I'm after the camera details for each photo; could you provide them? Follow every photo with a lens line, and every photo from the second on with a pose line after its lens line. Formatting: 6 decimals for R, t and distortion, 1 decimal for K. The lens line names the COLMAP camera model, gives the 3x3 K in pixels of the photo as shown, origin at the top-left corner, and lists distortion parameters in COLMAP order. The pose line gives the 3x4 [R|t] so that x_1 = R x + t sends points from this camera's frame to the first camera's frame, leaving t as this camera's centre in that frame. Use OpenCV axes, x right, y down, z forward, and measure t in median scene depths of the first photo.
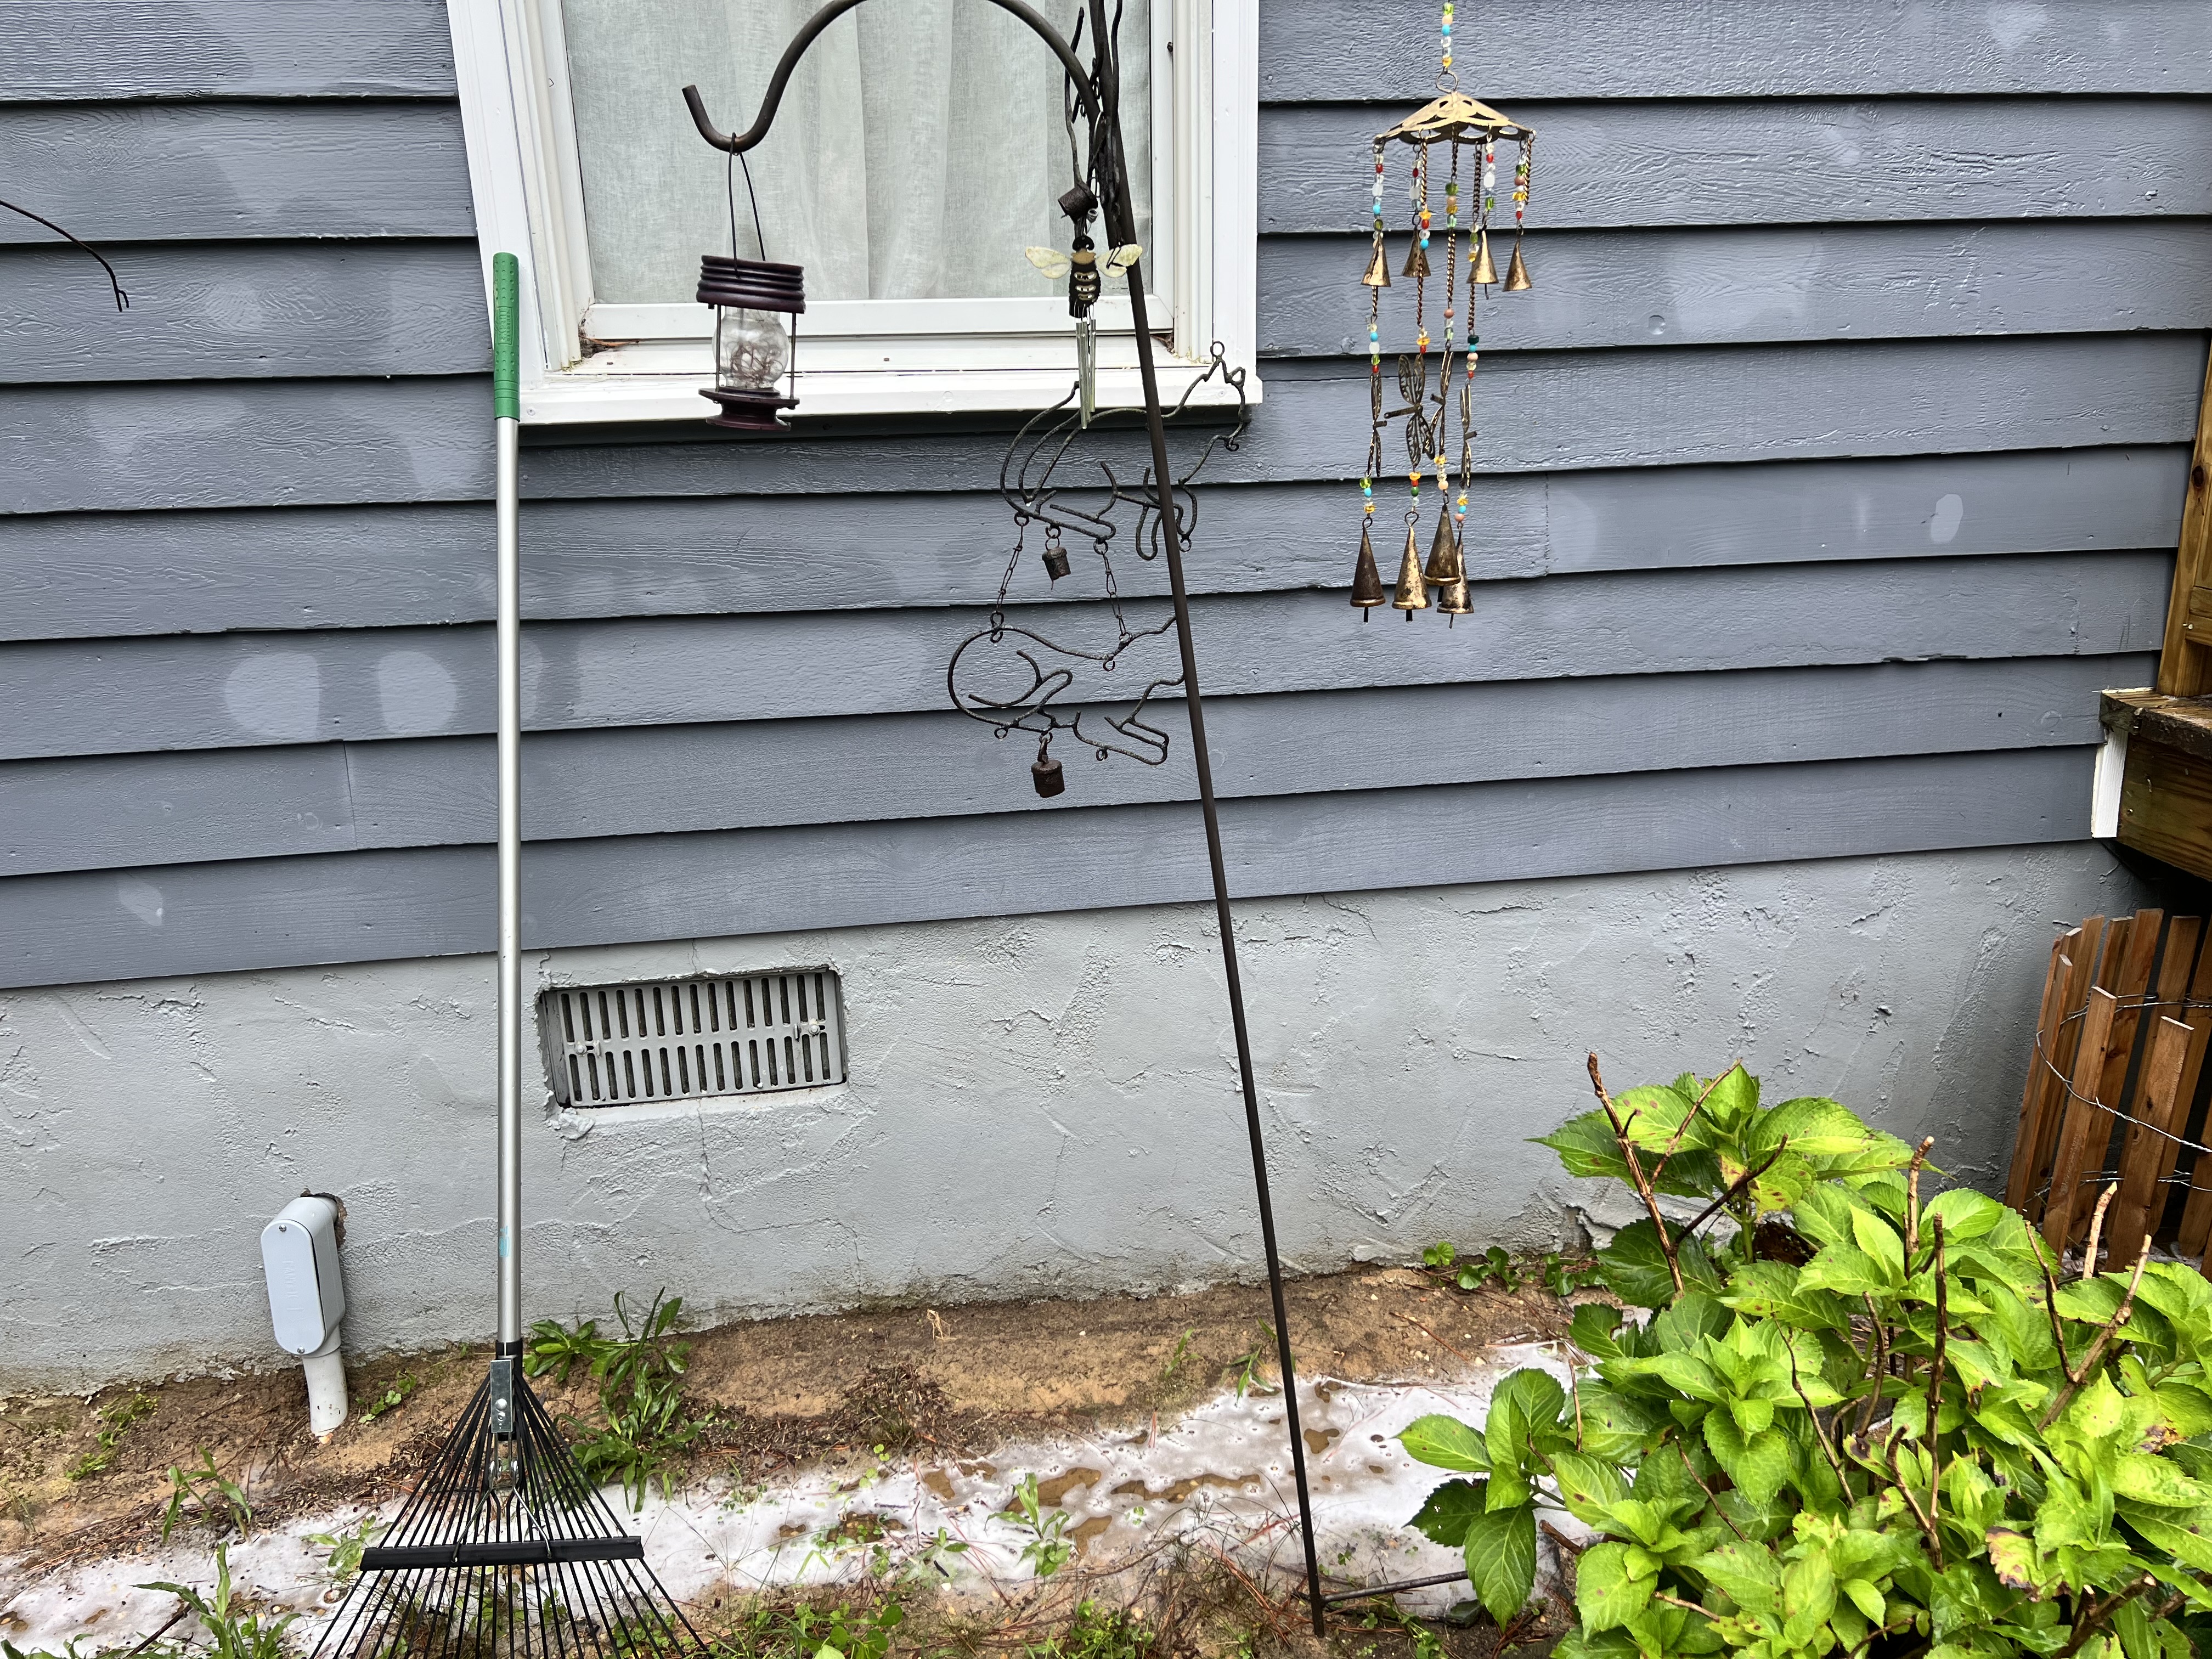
lens RADIAL K [[1705.9, 0, 1107.2], [0, 1705.9, 819.3], [0, 0, 1]] dist [0.062073, -0.065950]
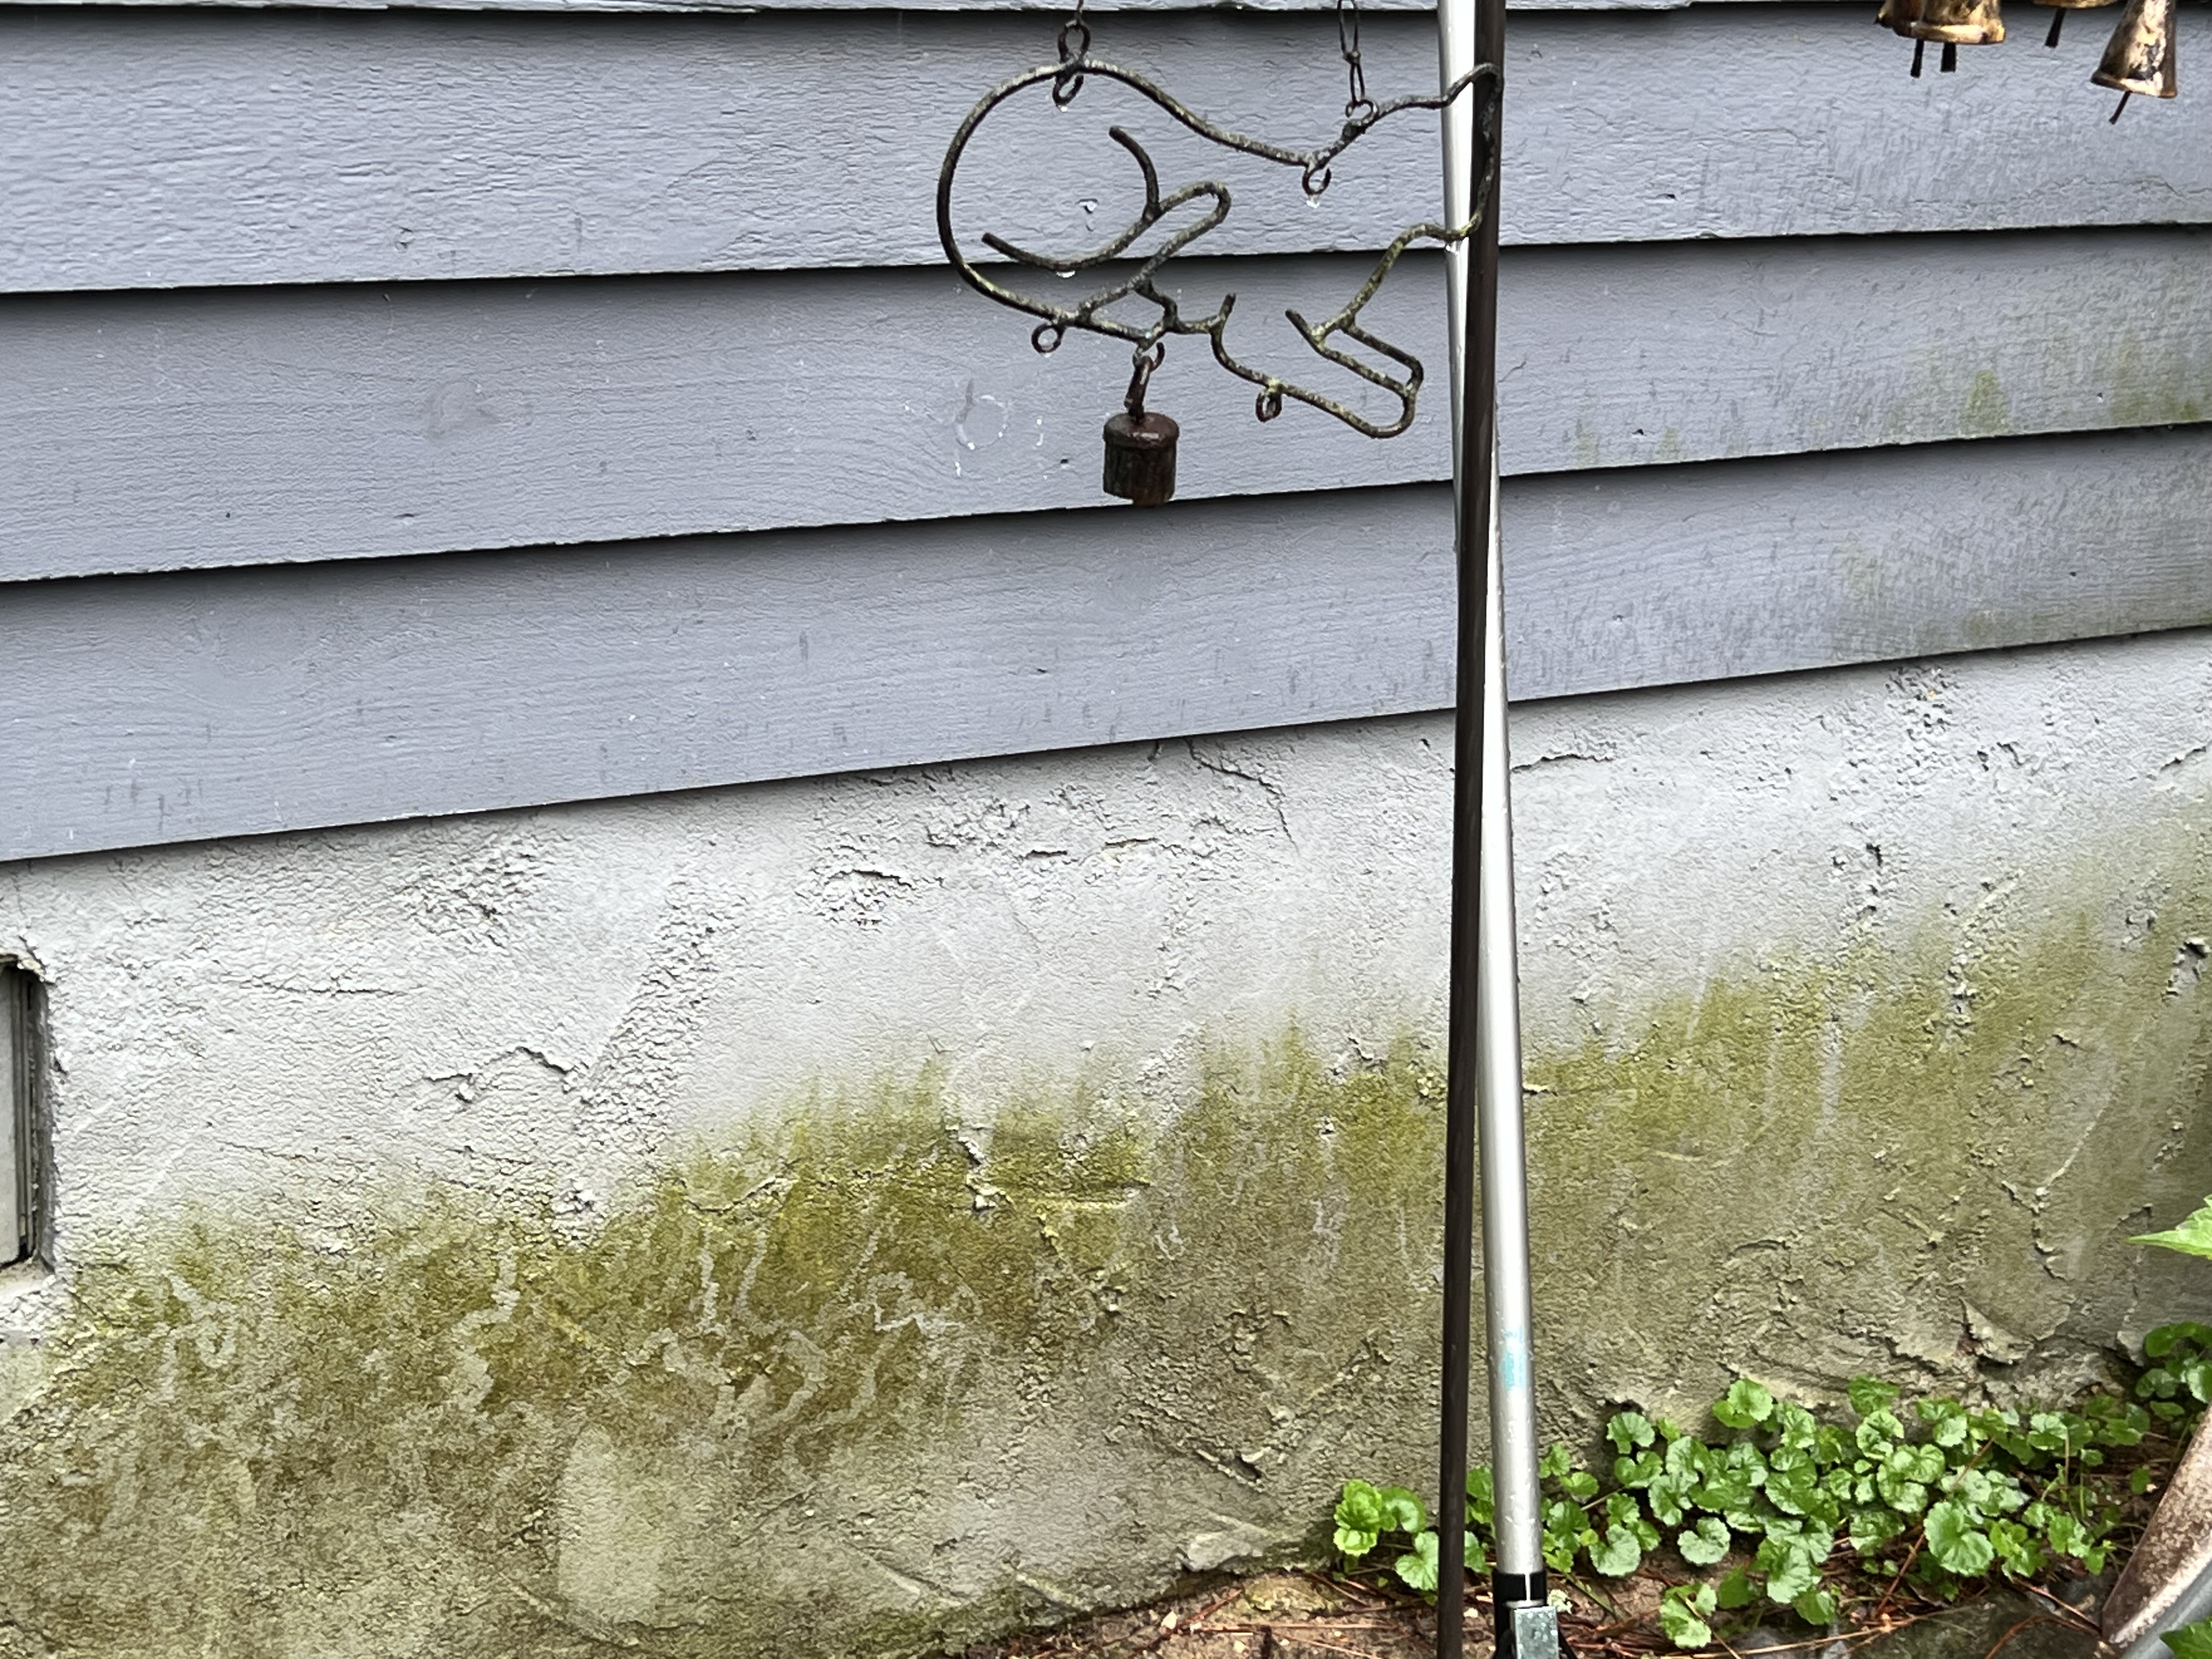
lens RADIAL K [[3843.2, 0, 1106.0], [0, 3843.2, 831.7], [0, 0, 1]] dist [0.007129, 0.000000]
pose [[0.924843, -0.034608, 0.378771, -0.261650], [0.009178, 0.997593, 0.068738, 0.000891], [-0.380238, -0.060096, 0.922934, 0.119981]]
